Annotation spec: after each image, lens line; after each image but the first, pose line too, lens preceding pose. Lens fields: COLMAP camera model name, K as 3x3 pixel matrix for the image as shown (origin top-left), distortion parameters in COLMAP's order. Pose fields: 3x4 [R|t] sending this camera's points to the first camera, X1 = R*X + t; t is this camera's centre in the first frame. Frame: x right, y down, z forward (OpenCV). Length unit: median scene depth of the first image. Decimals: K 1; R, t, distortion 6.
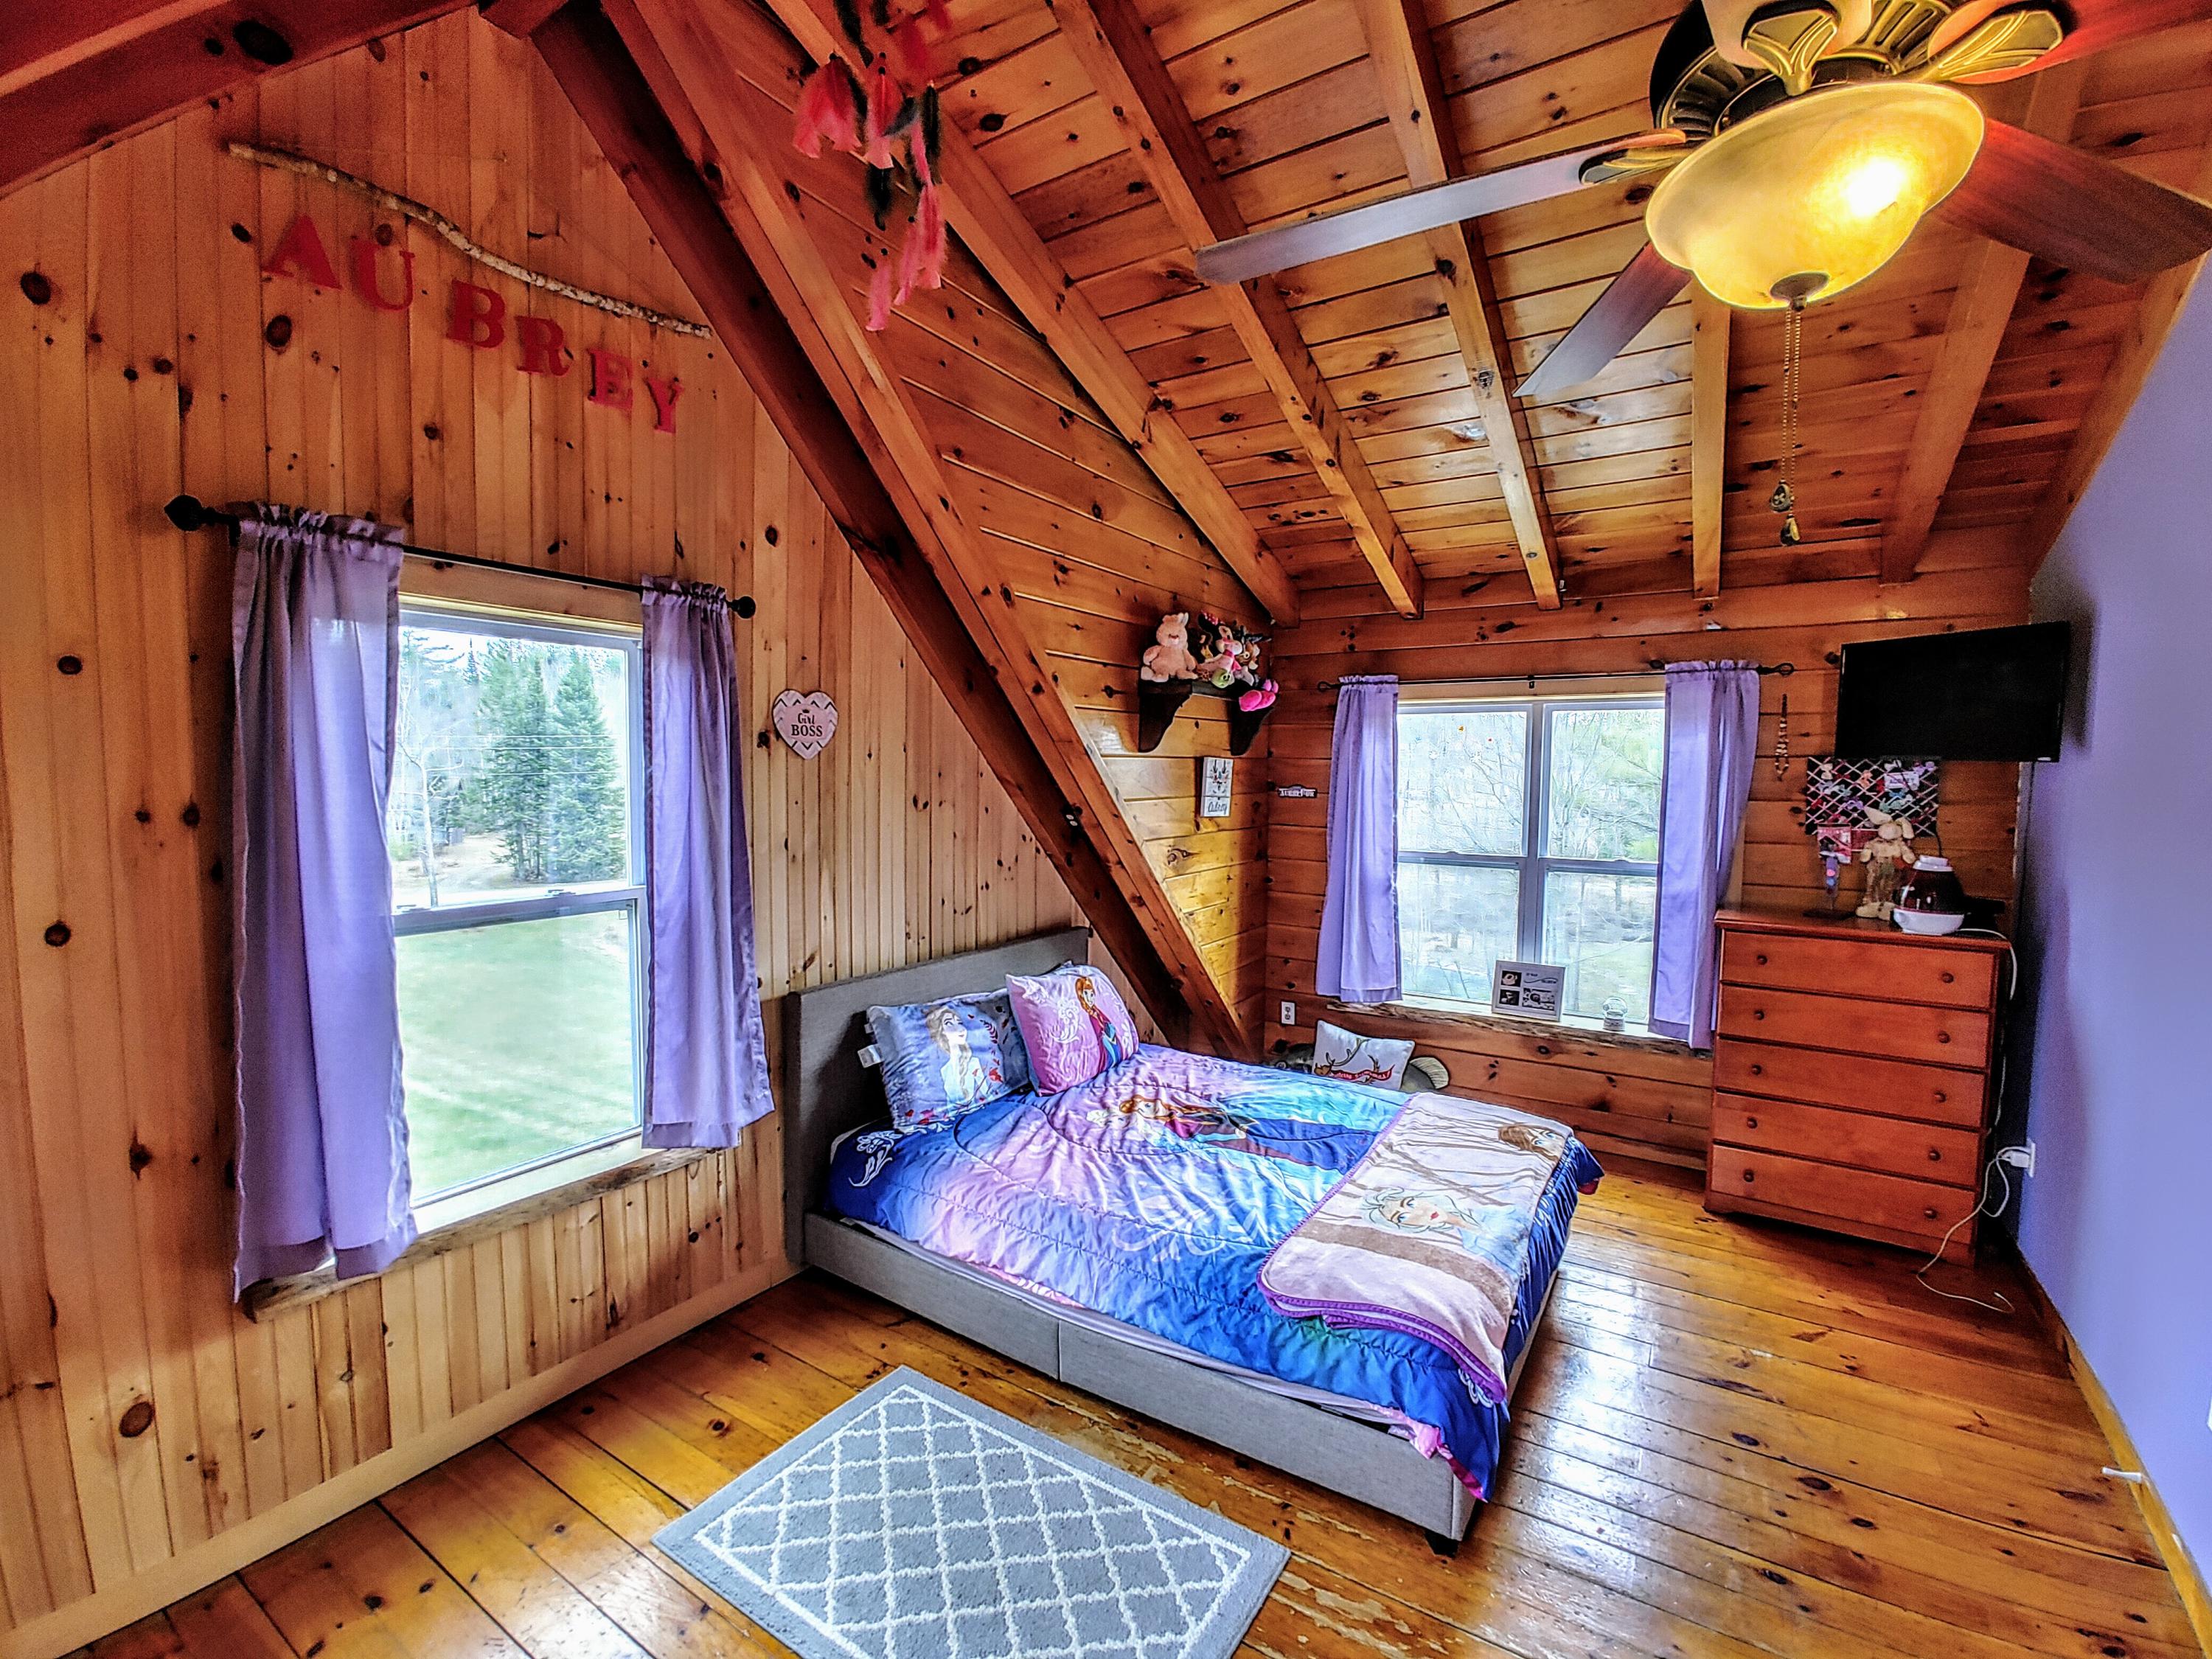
lens RADIAL K [[962.4, 0, 1113.9], [0, 962.4, 834.3], [0, 0, 1]] dist [-0.033826, 0.005567]
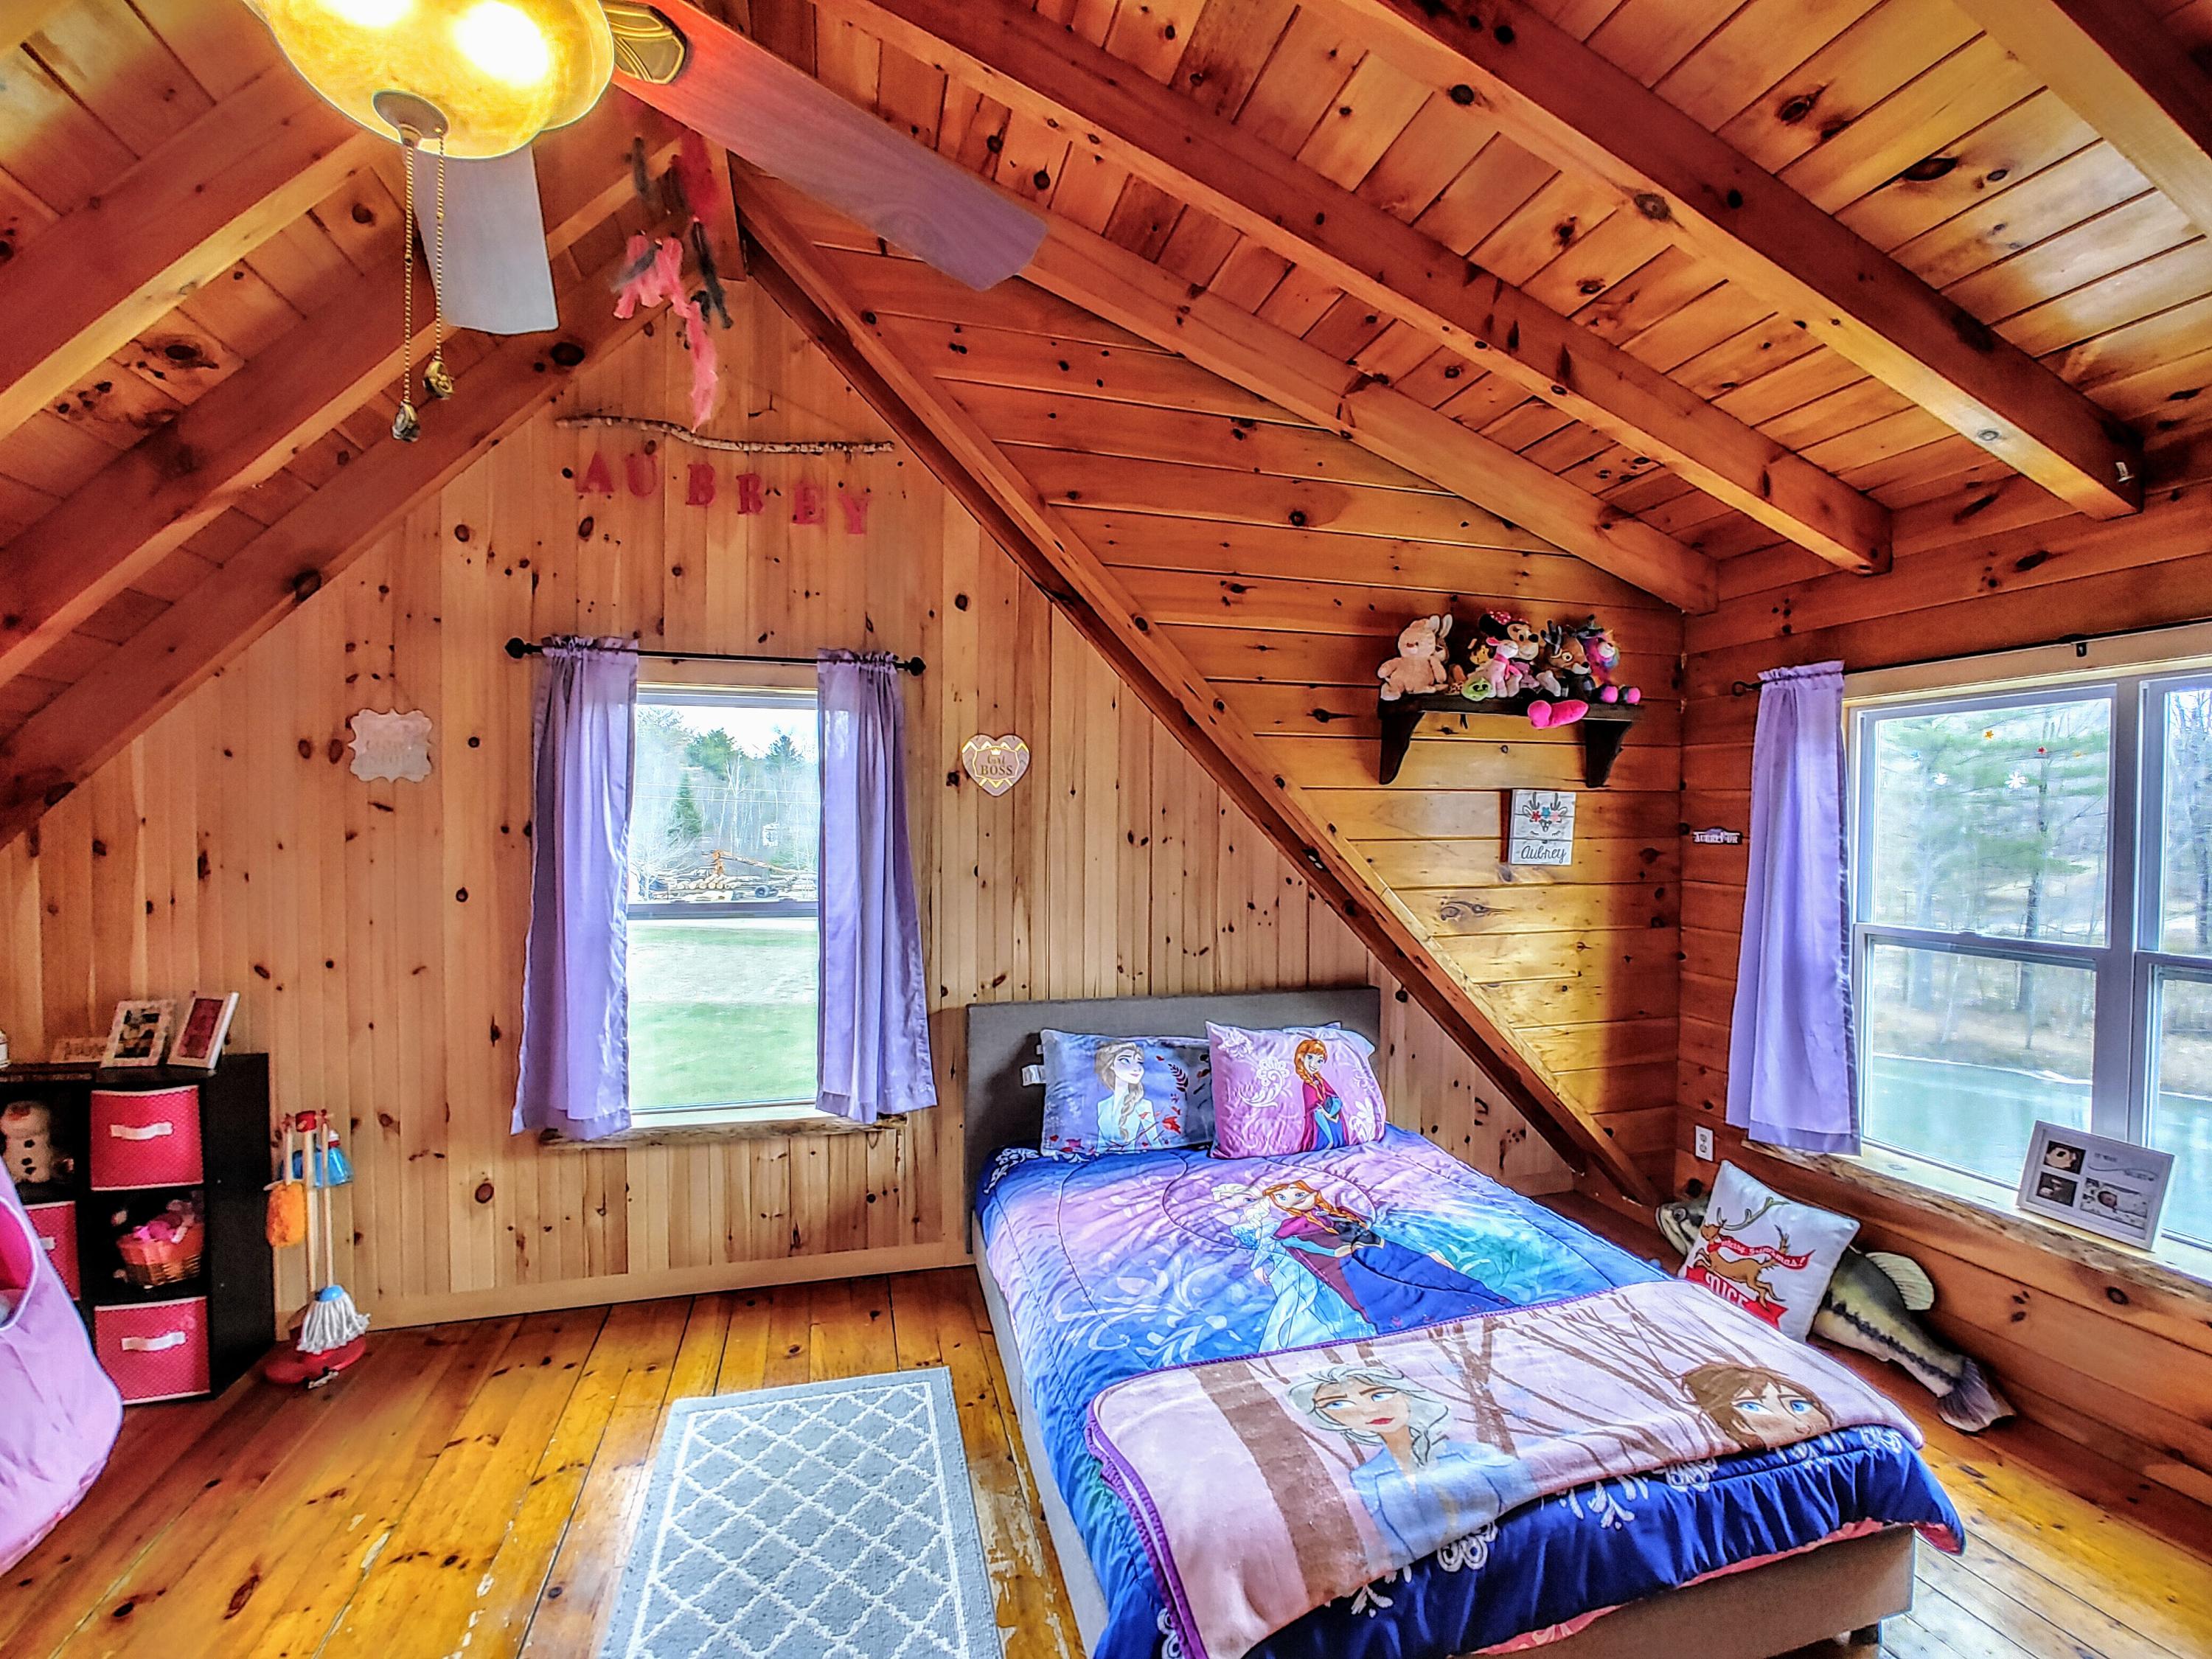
lens RADIAL K [[962.4, 0, 1109.6], [0, 962.4, 835.0], [0, 0, 1]] dist [-0.033826, 0.005567]
pose [[0.742036, 0.005485, -0.670337, 0.477241], [-0.044227, 0.998188, -0.040791, 0.006266], [0.668899, 0.059916, 0.740935, 0.239759]]
